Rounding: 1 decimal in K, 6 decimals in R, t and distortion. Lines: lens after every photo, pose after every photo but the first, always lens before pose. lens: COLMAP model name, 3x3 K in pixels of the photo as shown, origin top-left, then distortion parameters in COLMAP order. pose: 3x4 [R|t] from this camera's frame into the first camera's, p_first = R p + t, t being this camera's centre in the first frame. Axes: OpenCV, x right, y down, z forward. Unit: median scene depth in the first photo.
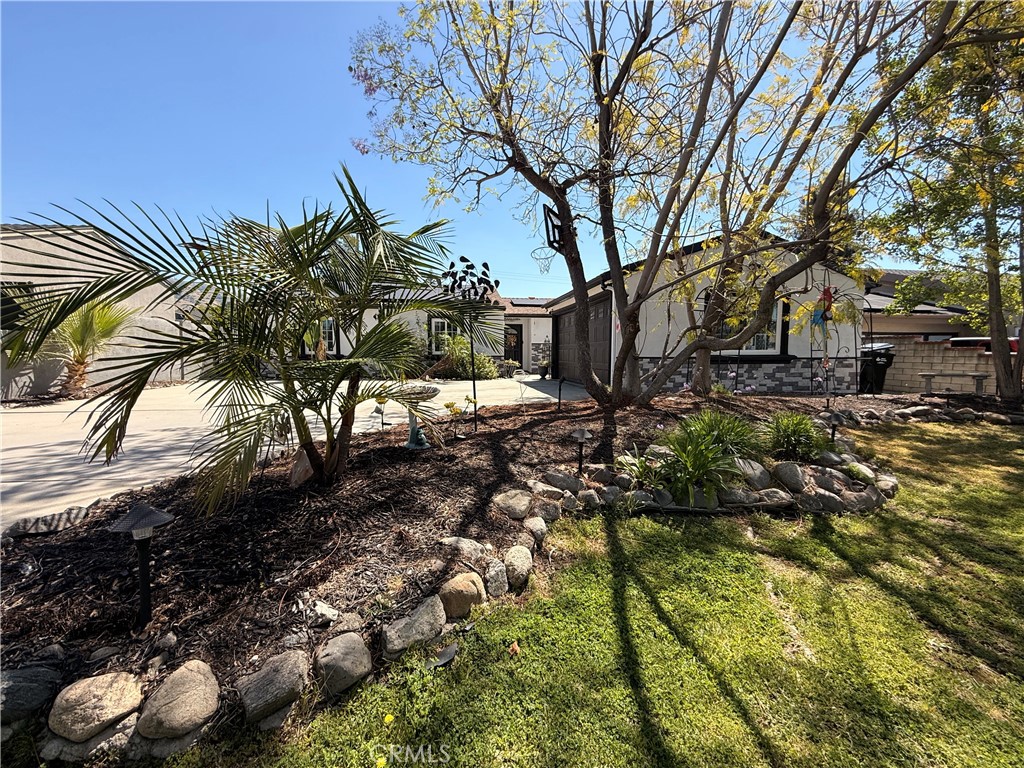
lens RADIAL K [[409.5, 0, 512.0], [0, 409.5, 384.0], [0, 0, 1]] dist [0.000779, 0.000165]
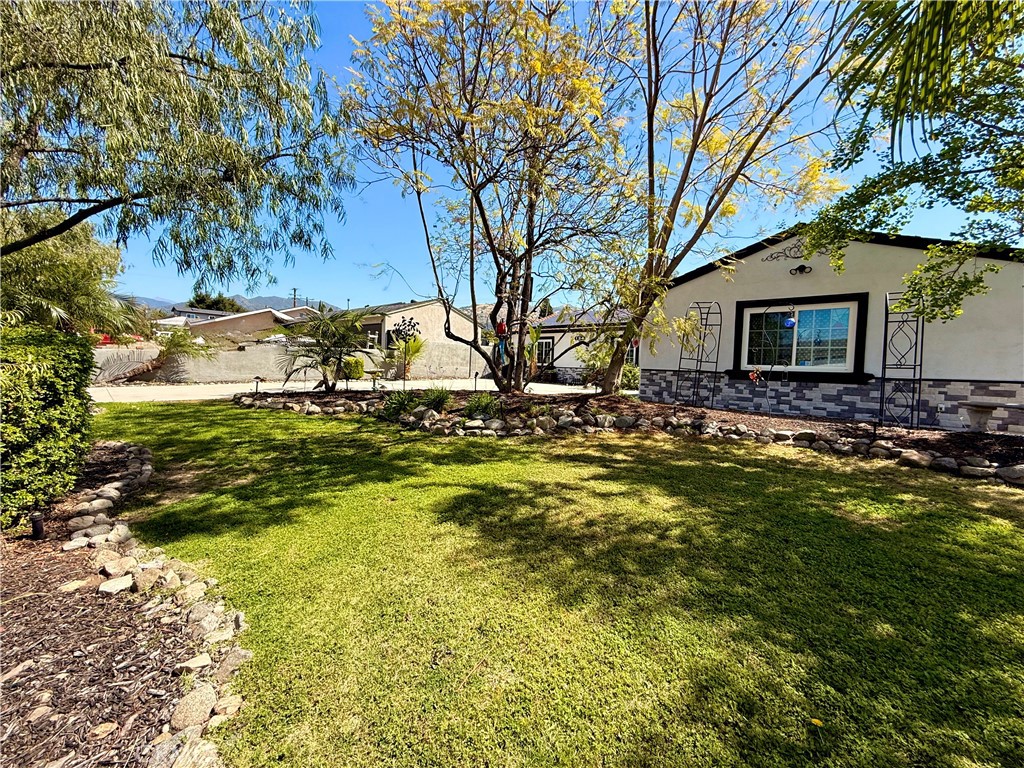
lens RADIAL K [[409.5, 0, 512.0], [0, 409.5, 384.0], [0, 0, 1]] dist [0.000779, 0.000165]
pose [[0.645344, 0.055498, -0.761874, 0.562347], [-0.091141, 0.995827, -0.004660, 0.009368], [0.758436, 0.072445, 0.647709, -0.009710]]
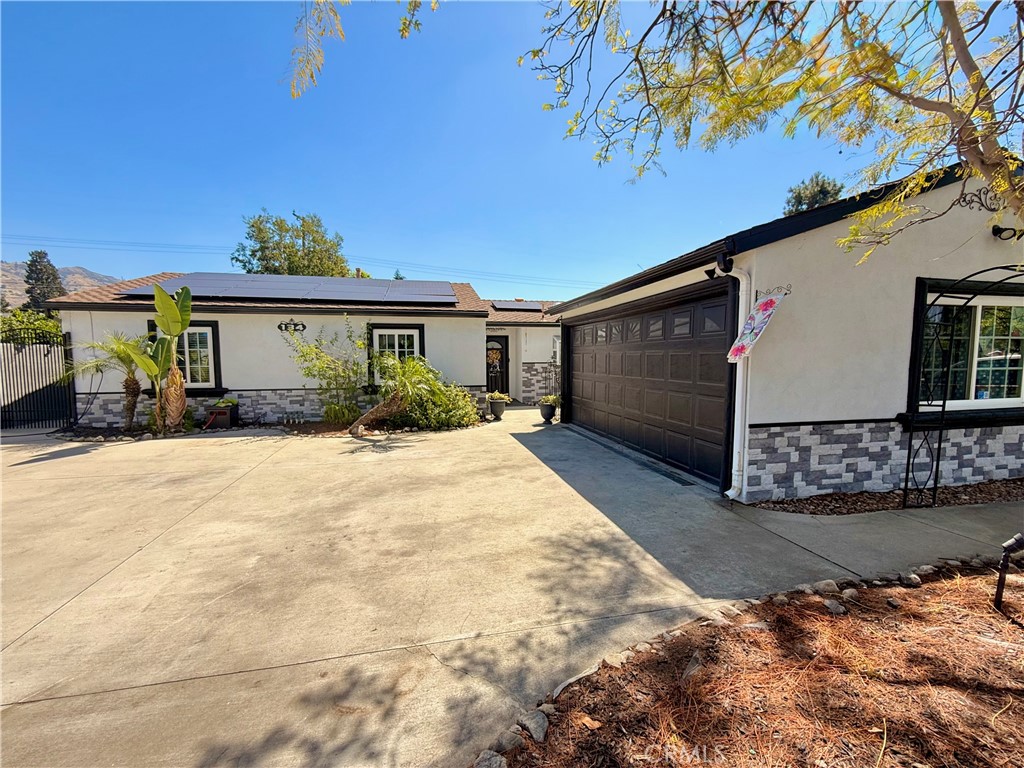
lens RADIAL K [[409.5, 0, 512.0], [0, 409.5, 384.0], [0, 0, 1]] dist [0.000779, 0.000165]
pose [[0.997774, -0.006367, 0.066388, -0.023053], [0.007126, 0.999912, -0.011216, -0.066843], [-0.066310, 0.011664, 0.997731, 0.352890]]
